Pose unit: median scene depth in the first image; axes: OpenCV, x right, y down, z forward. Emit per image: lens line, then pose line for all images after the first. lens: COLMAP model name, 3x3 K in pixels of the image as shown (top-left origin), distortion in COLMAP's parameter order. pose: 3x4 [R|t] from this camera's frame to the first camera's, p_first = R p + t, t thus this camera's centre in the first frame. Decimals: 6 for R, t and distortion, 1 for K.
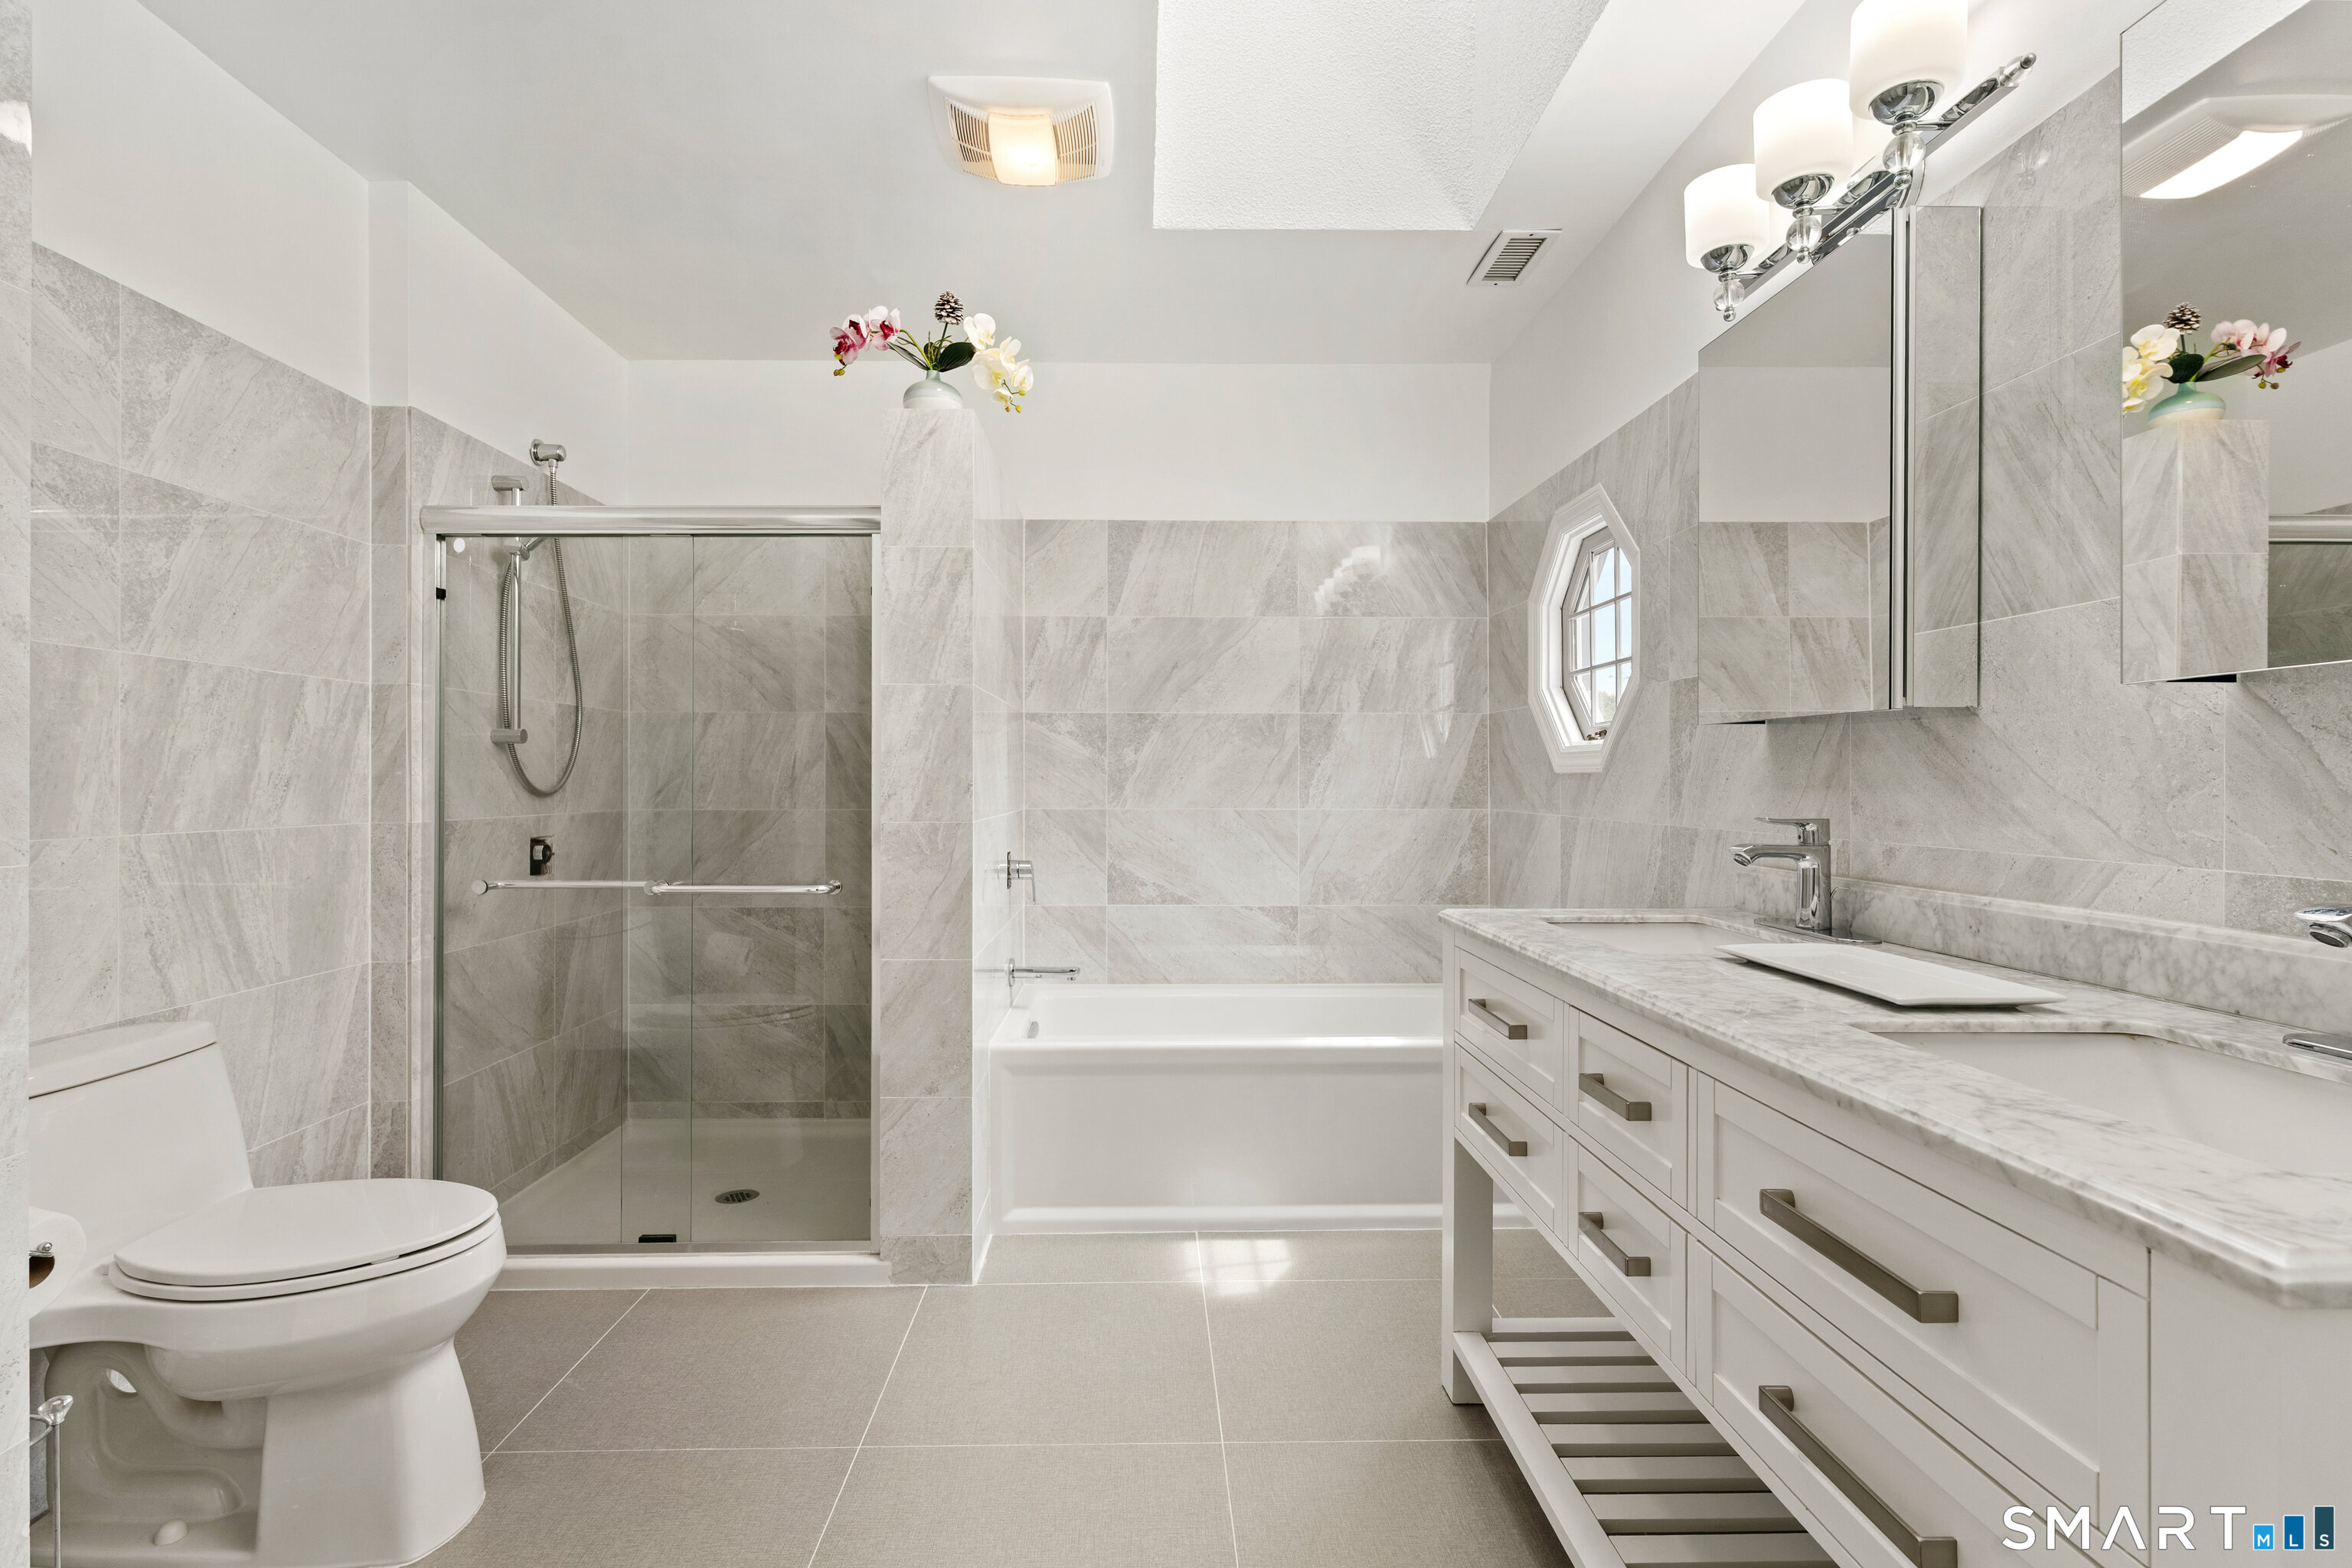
lens RADIAL K [[1127.6, 0, 1173.9], [0, 1127.6, 838.4], [0, 0, 1]] dist [-0.015233, 0.000769]
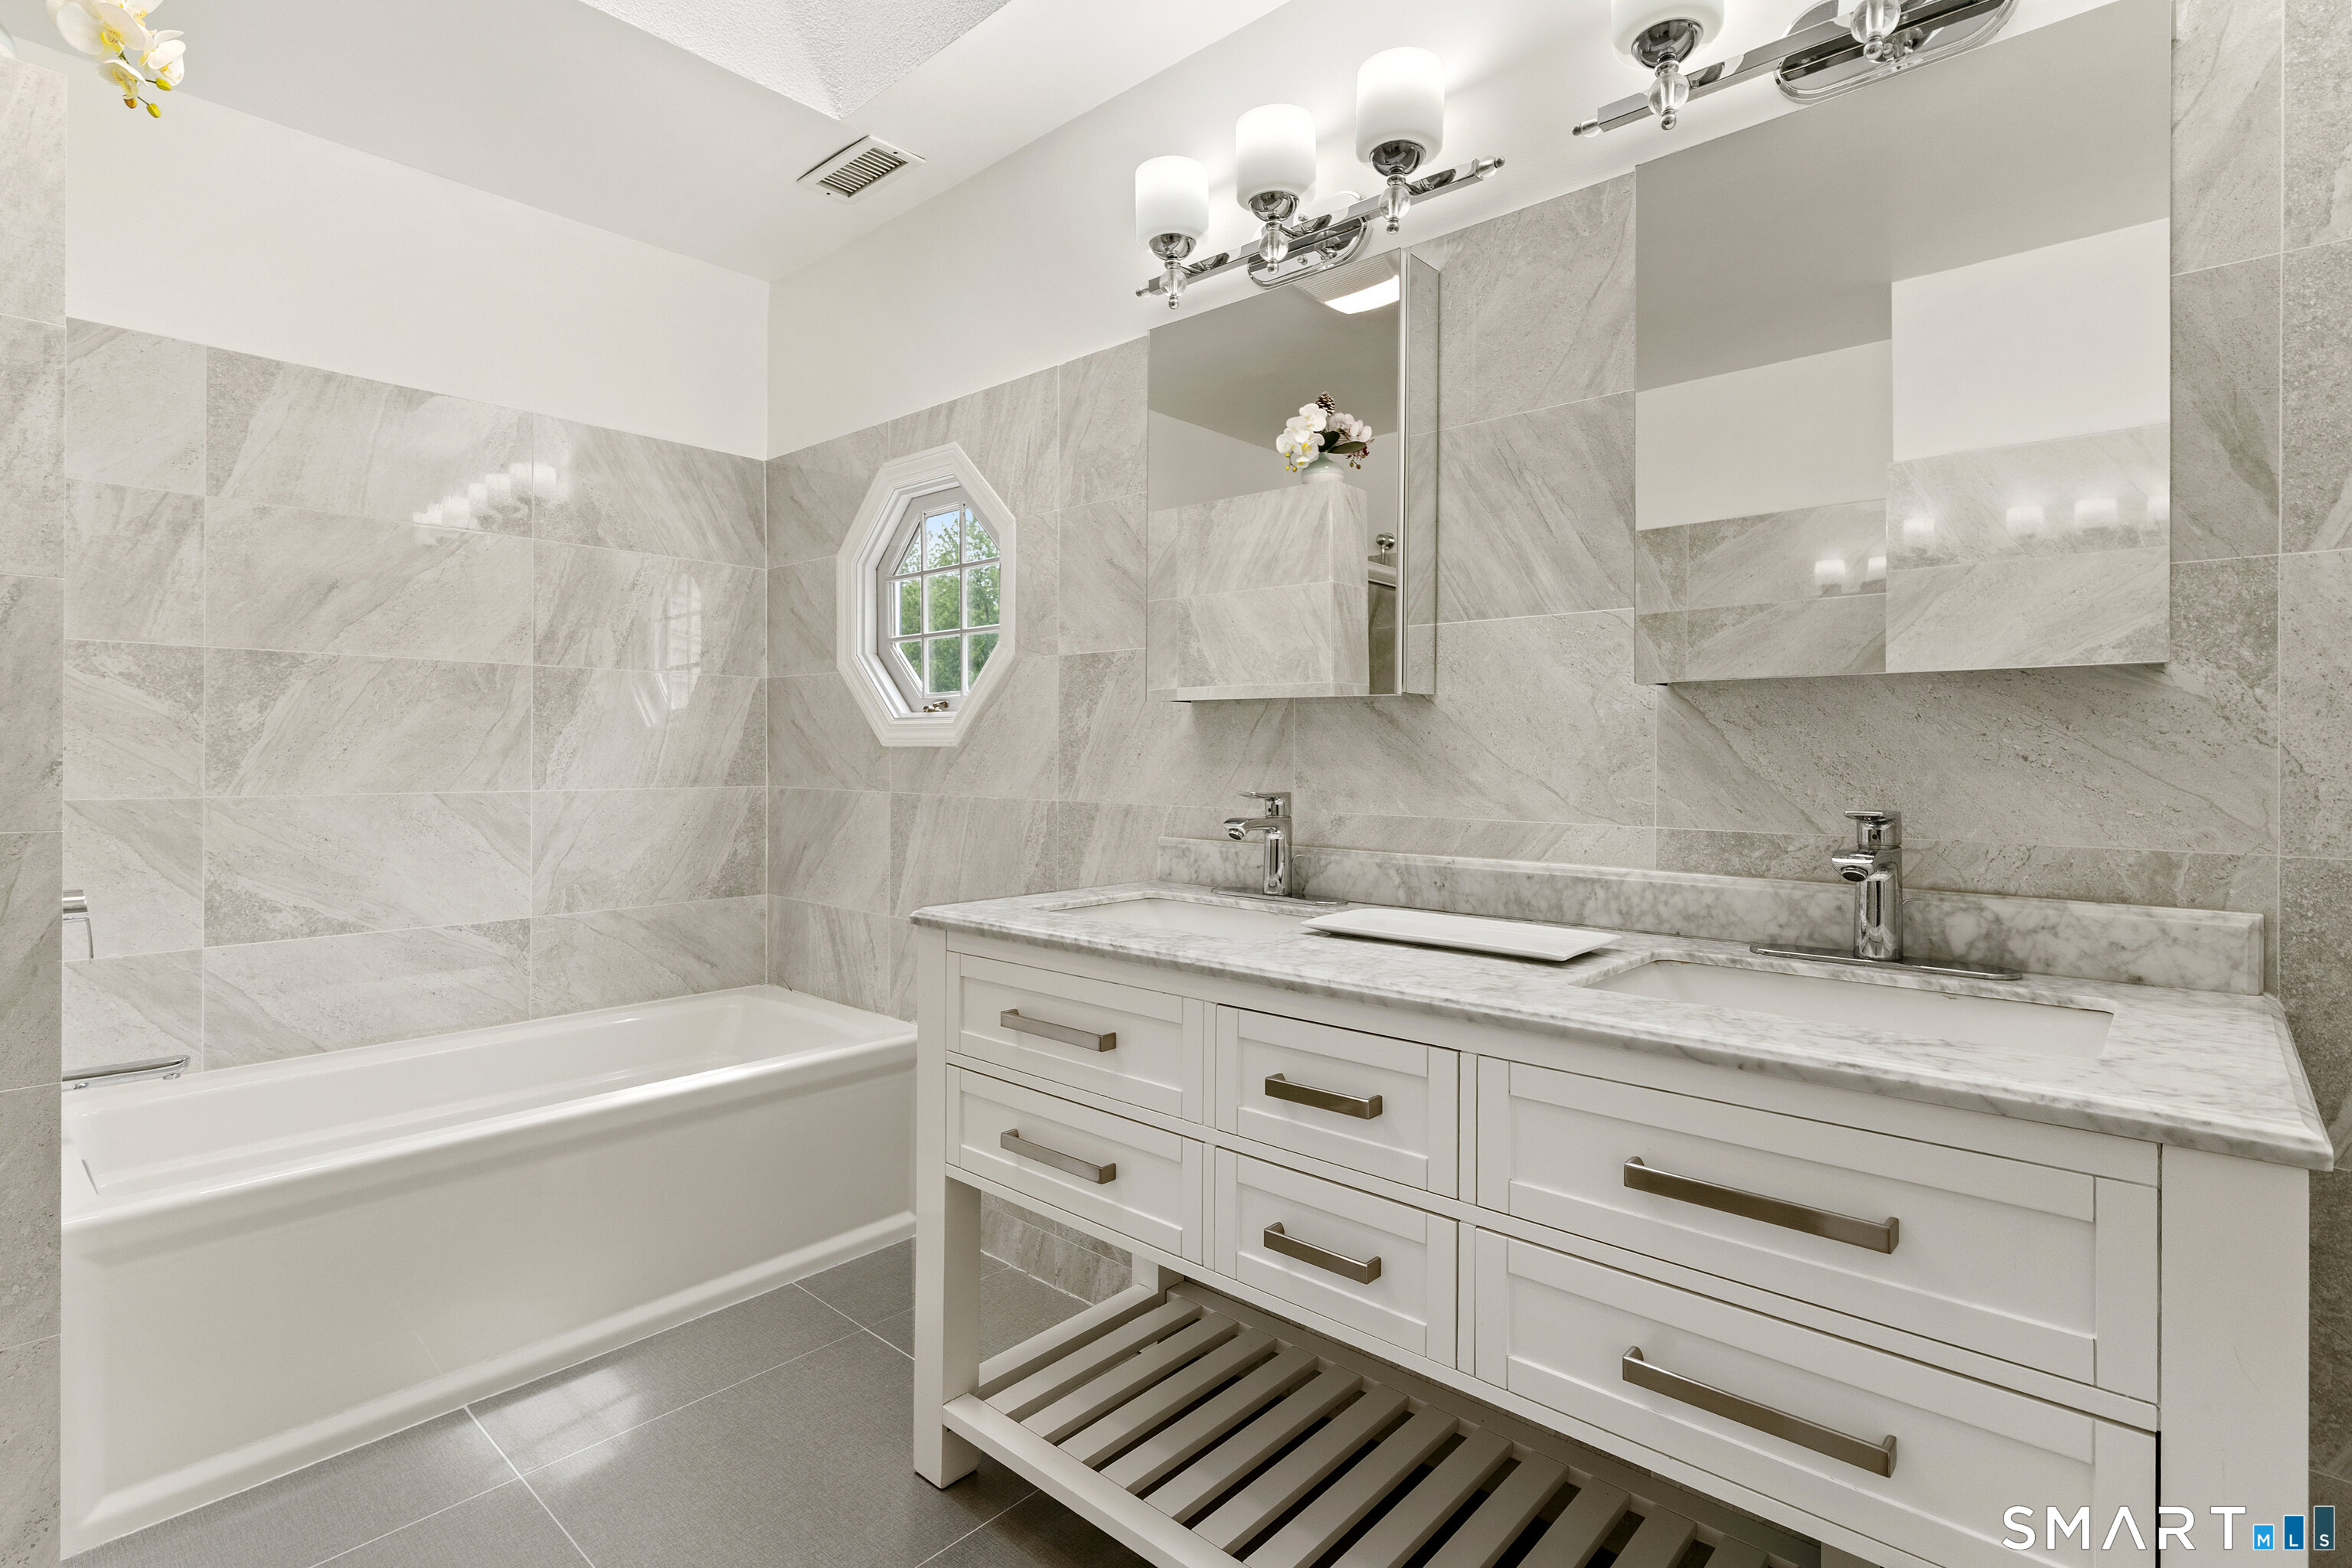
lens RADIAL K [[1125.1, 0, 1176.0], [0, 1125.1, 784.0], [0, 0, 1]] dist [0.000798, 0.001165]
pose [[0.691509, -0.019262, 0.722111, -0.208294], [0.034128, 0.999399, -0.006023, -0.016992], [-0.721561, 0.028809, 0.691751, 0.242992]]
